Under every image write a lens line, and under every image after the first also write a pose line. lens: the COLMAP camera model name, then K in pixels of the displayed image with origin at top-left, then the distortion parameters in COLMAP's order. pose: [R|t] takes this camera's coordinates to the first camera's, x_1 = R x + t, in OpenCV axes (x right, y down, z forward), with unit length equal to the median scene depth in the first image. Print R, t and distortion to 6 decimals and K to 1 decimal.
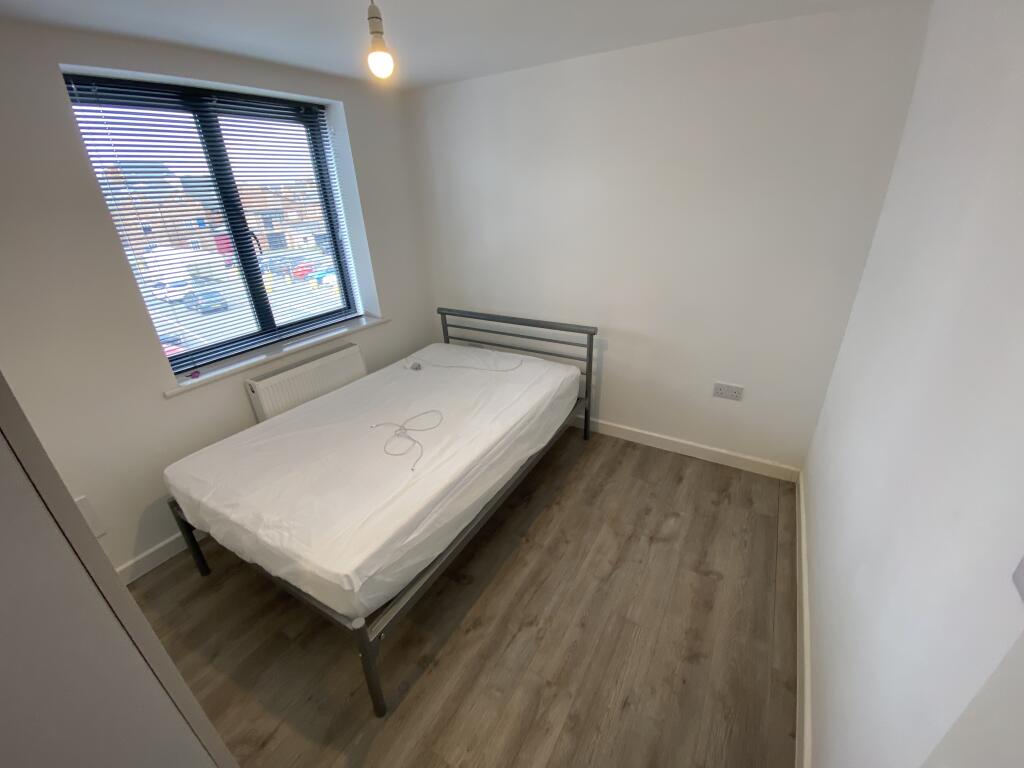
lens RADIAL K [[423.3, 0, 513.5], [0, 423.3, 390.4], [0, 0, 1]] dist [-0.014783, -0.003273]
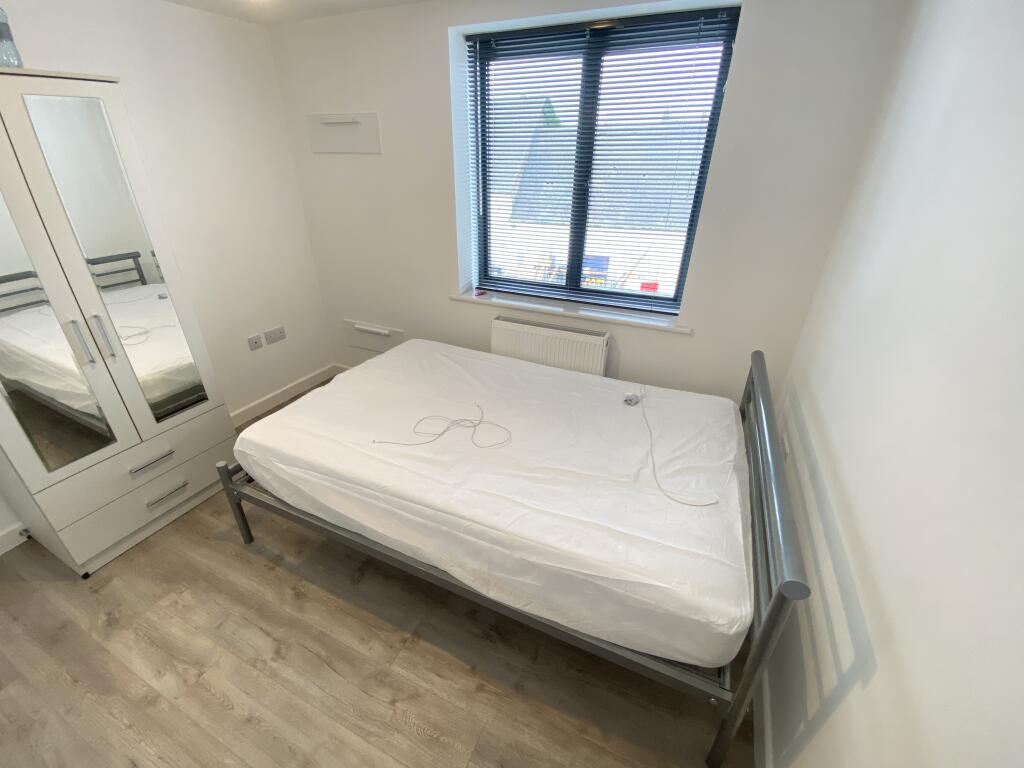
lens RADIAL K [[423.3, 0, 509.8], [0, 423.3, 376.9], [0, 0, 1]] dist [-0.014783, -0.003273]
pose [[0.089532, 0.473550, -0.876204, 0.498738], [-0.429561, 0.812069, 0.394995, -0.397295], [0.898588, 0.341019, 0.276125, 0.872270]]
